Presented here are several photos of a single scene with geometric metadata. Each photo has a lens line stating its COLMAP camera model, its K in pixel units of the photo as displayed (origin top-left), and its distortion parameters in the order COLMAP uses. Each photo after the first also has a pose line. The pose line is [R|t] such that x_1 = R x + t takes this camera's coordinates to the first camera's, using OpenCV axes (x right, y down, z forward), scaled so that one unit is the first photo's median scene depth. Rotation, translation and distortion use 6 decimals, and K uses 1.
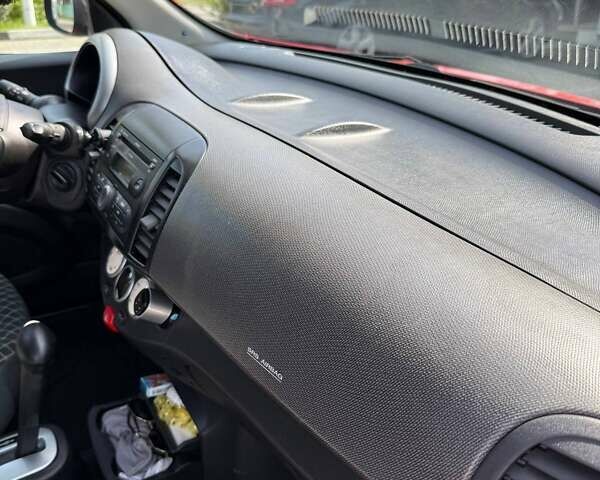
lens RADIAL K [[565.4, 0, 300.0], [0, 565.4, 240.0], [0, 0, 1]] dist [0.130812, -0.167450]
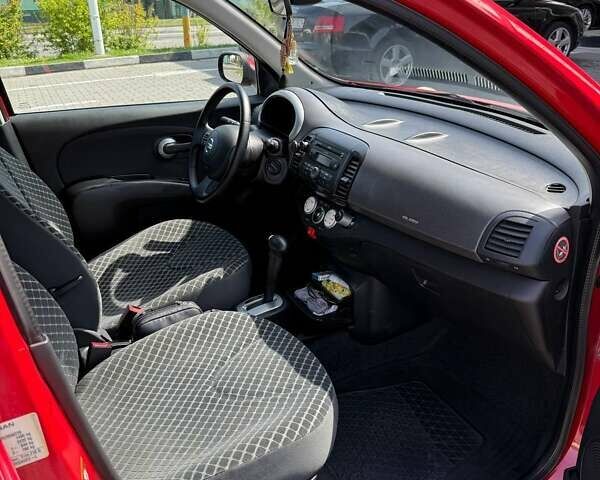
lens RADIAL K [[565.4, 0, 300.0], [0, 565.4, 240.0], [0, 0, 1]] dist [0.130812, -0.167450]
pose [[0.998121, -0.028389, -0.054296, -0.246263], [0.027641, 0.999513, -0.014492, 0.181675], [0.054681, 0.012964, 0.998420, -0.984212]]
